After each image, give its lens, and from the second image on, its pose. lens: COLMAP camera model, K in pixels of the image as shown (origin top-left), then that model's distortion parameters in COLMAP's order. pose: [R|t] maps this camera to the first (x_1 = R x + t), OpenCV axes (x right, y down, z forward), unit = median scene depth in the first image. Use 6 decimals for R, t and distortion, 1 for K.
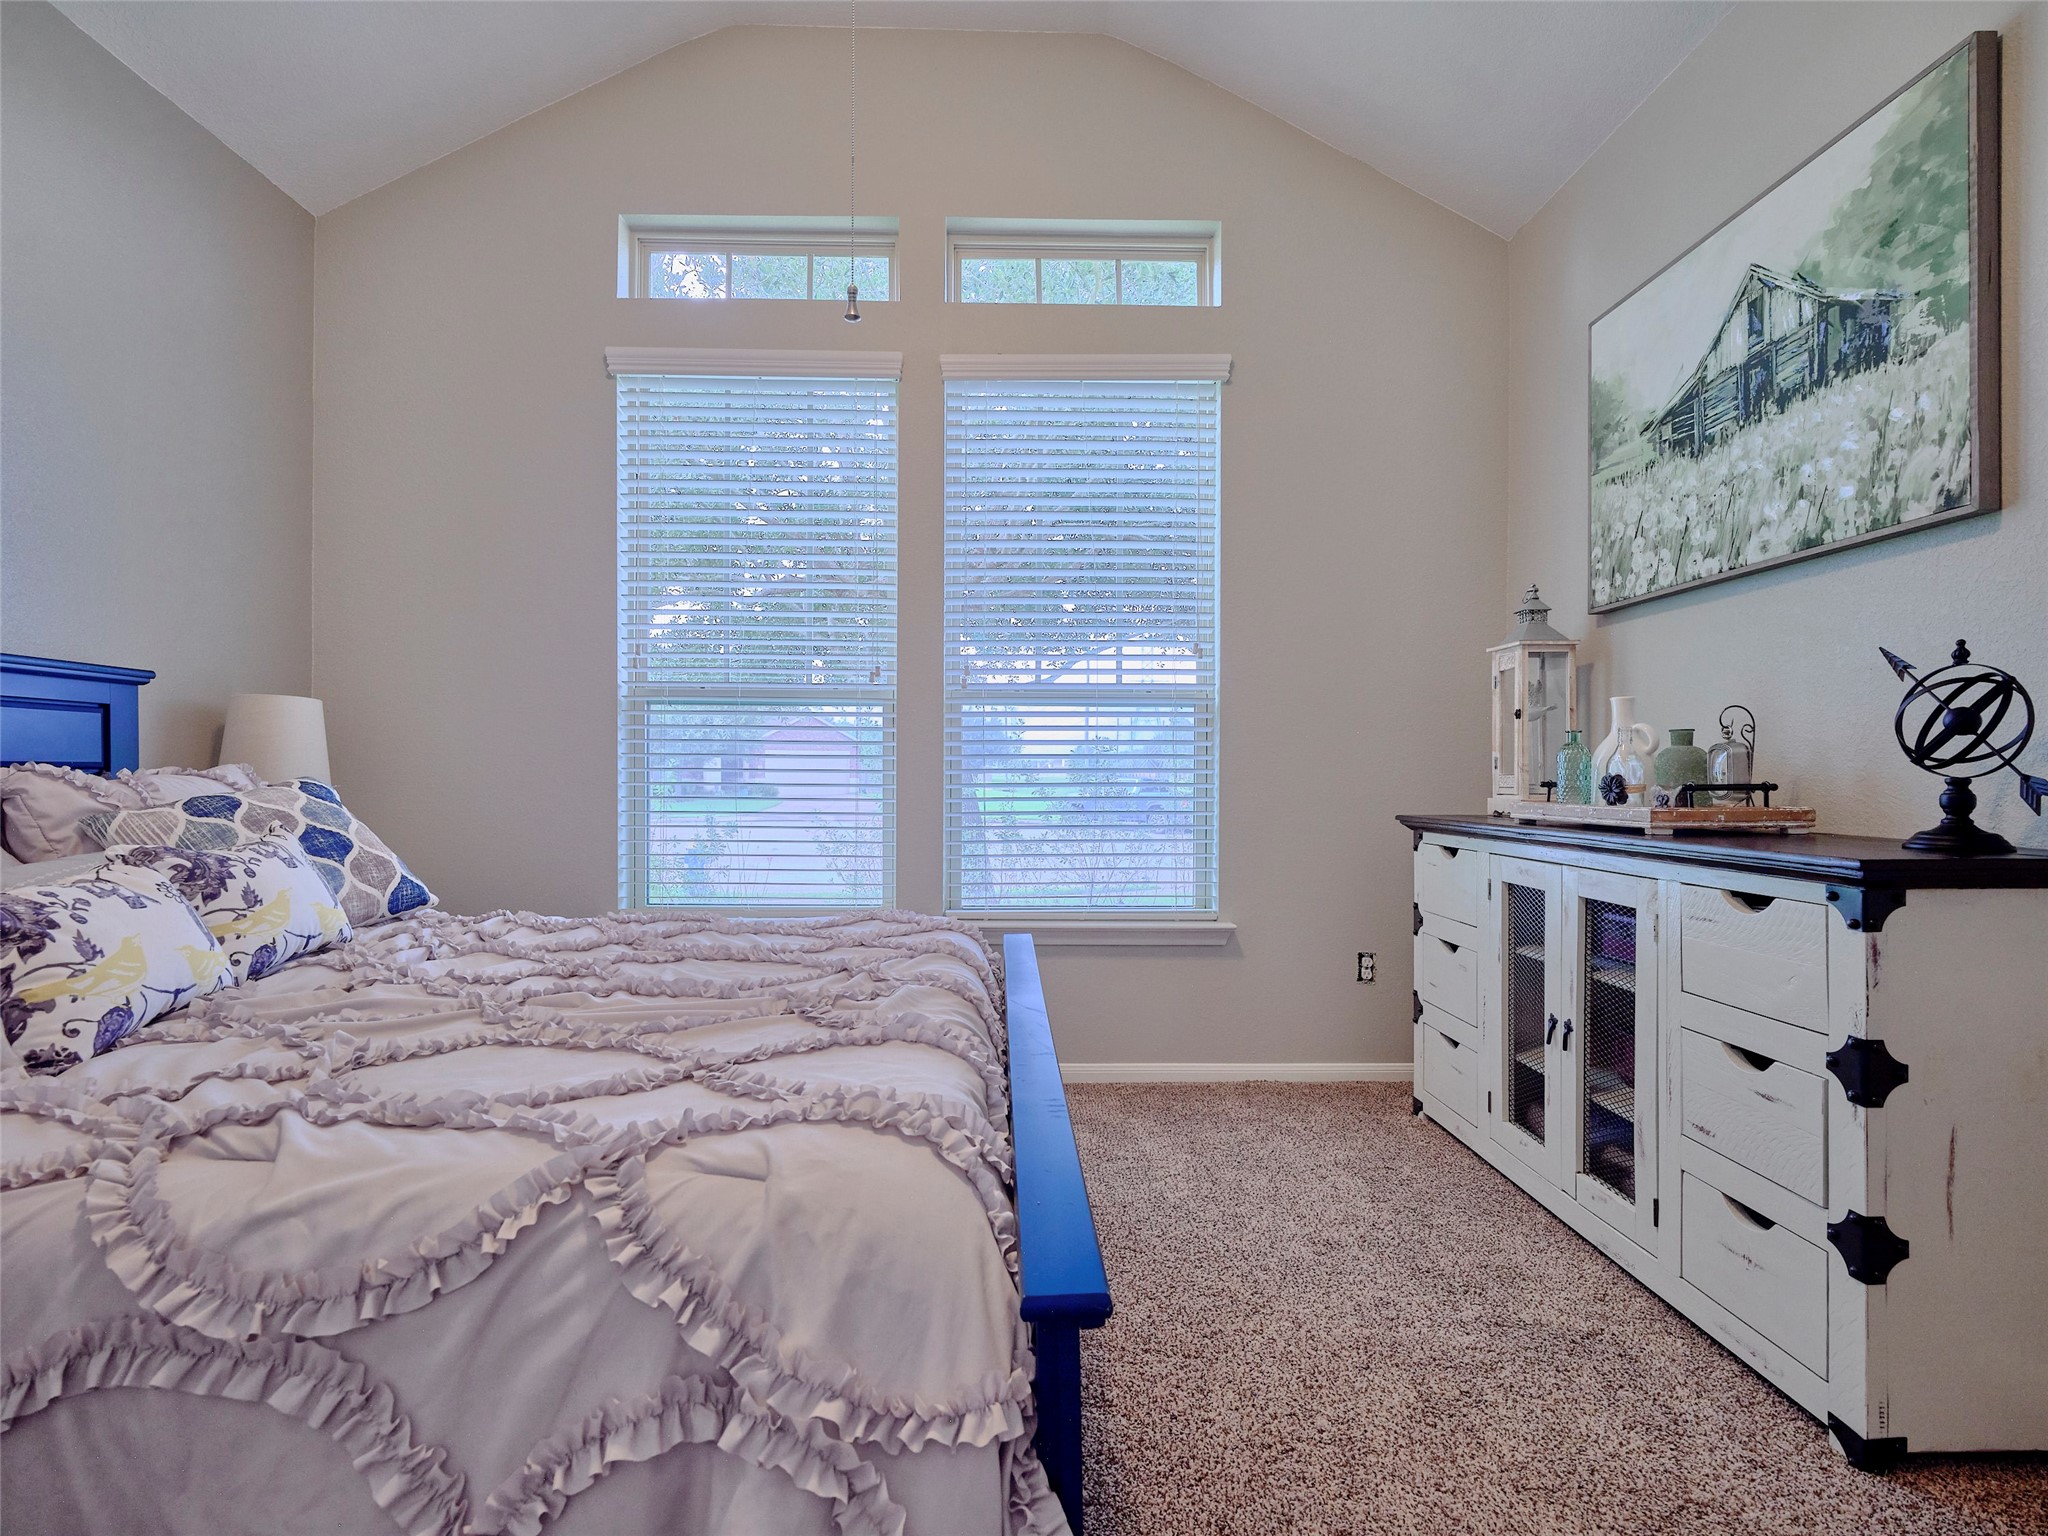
lens RADIAL K [[942.7, 0, 1020.8], [0, 942.7, 800.5], [0, 0, 1]] dist [-0.034647, -0.000729]
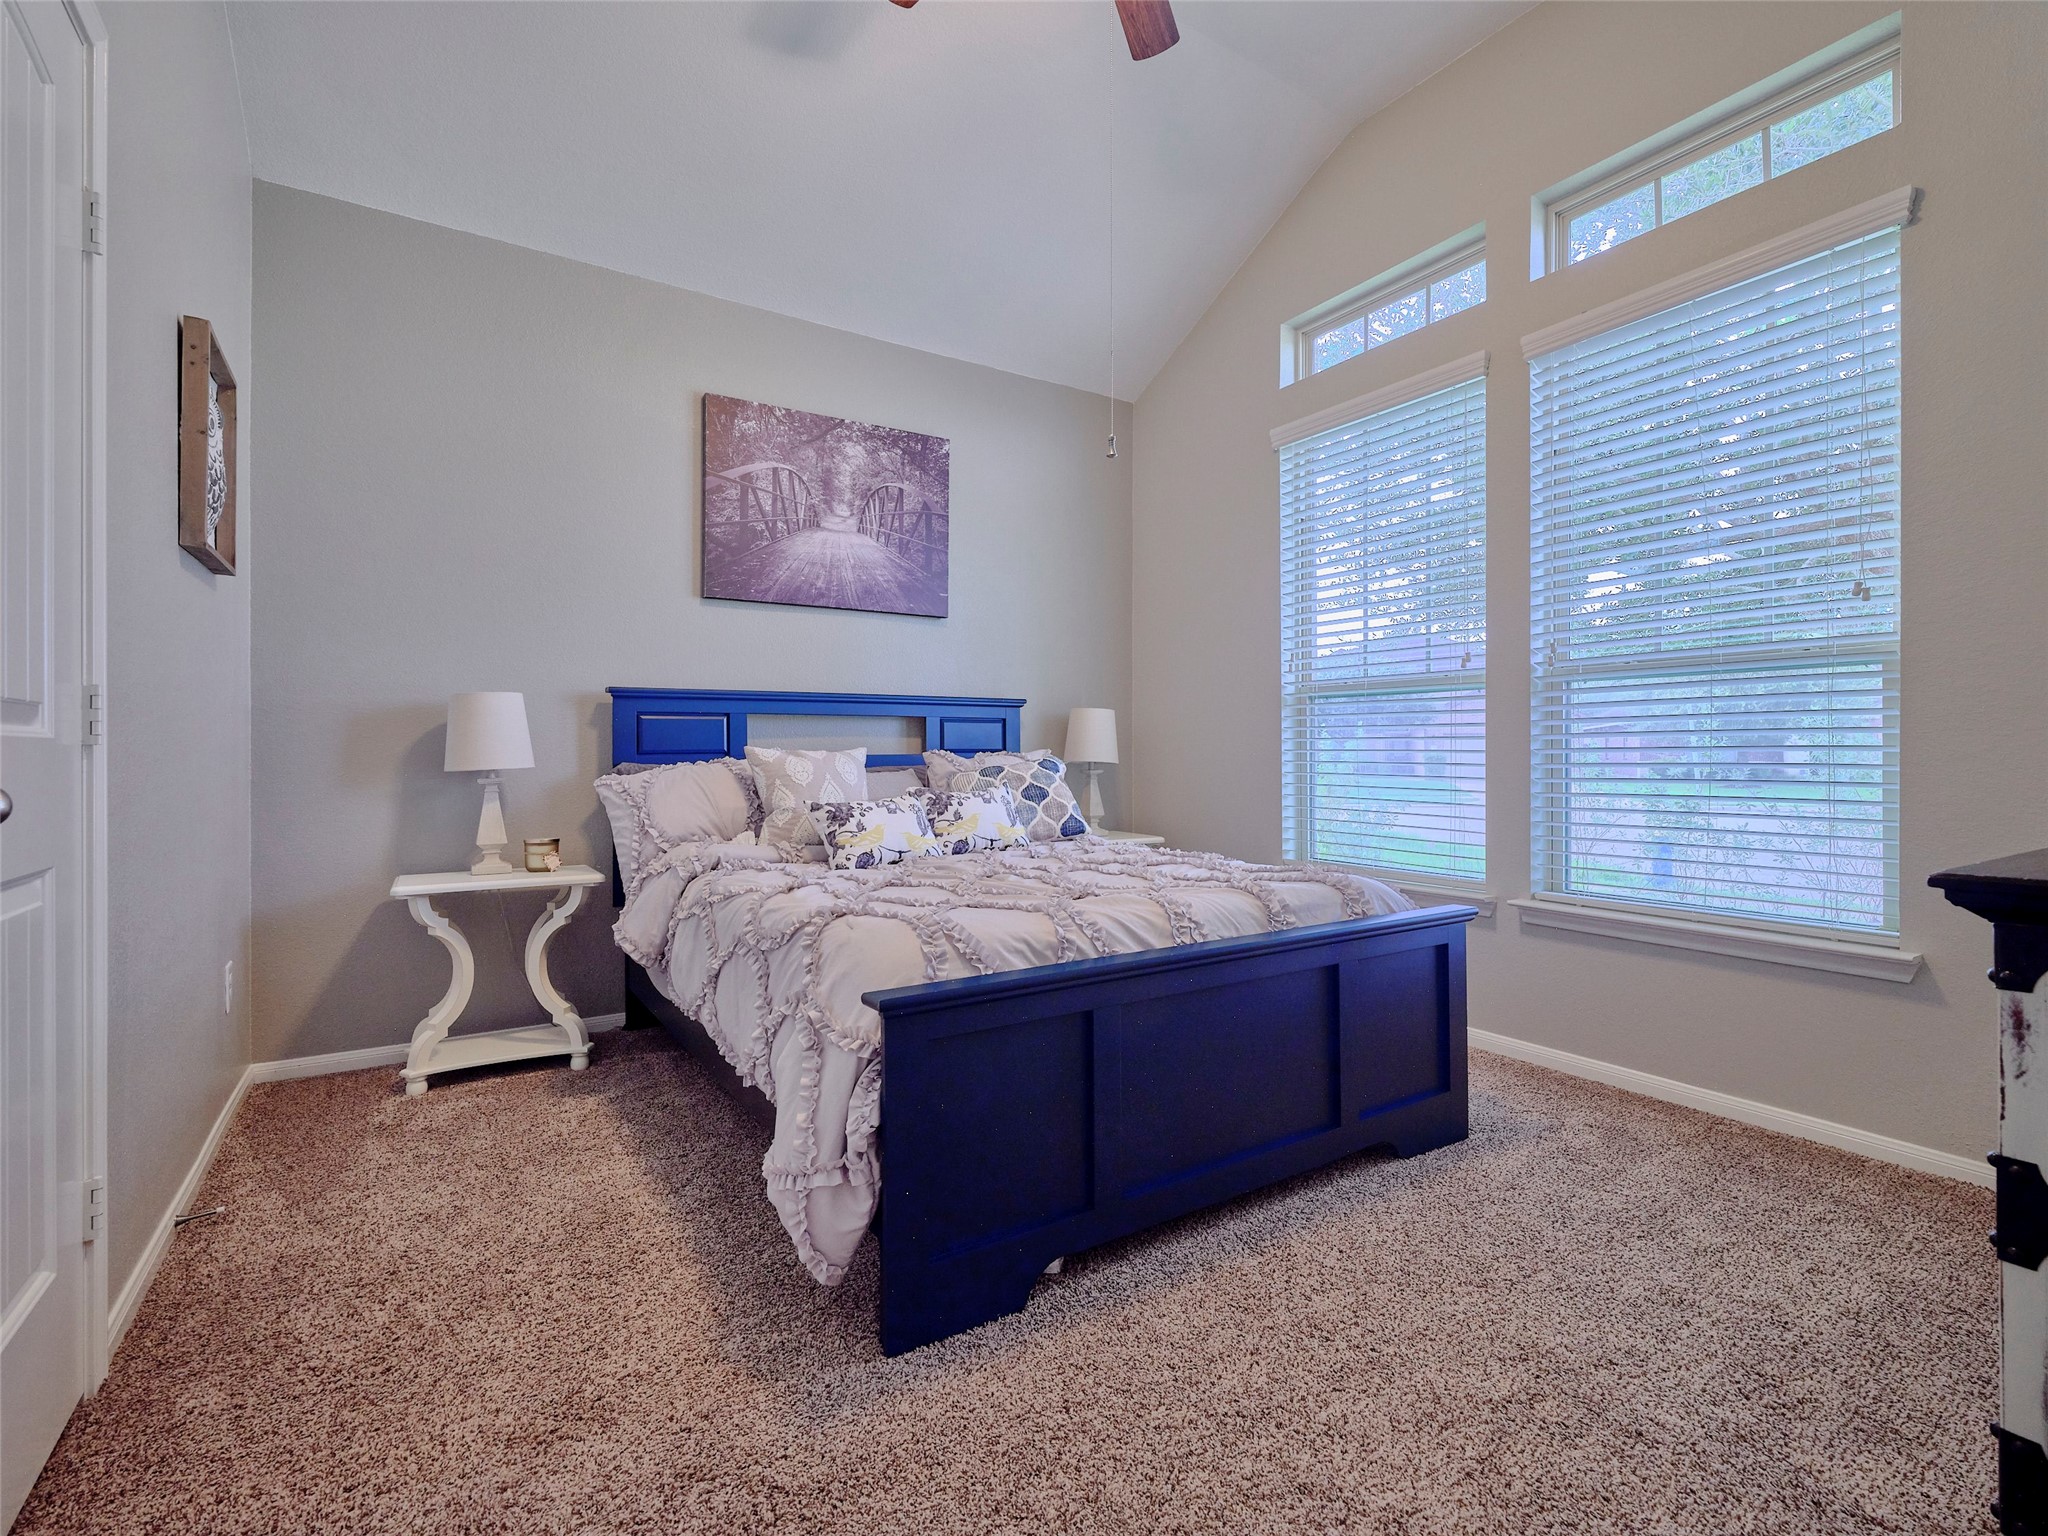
lens RADIAL K [[923.4, 0, 1019.7], [0, 923.4, 768.1], [0, 0, 1]] dist [-0.000888, 0.000163]
pose [[0.519427, 0.008537, -0.854472, 0.486183], [-0.019305, 0.999812, -0.001746, 0.000123], [0.854297, 0.017403, 0.519495, 0.022167]]
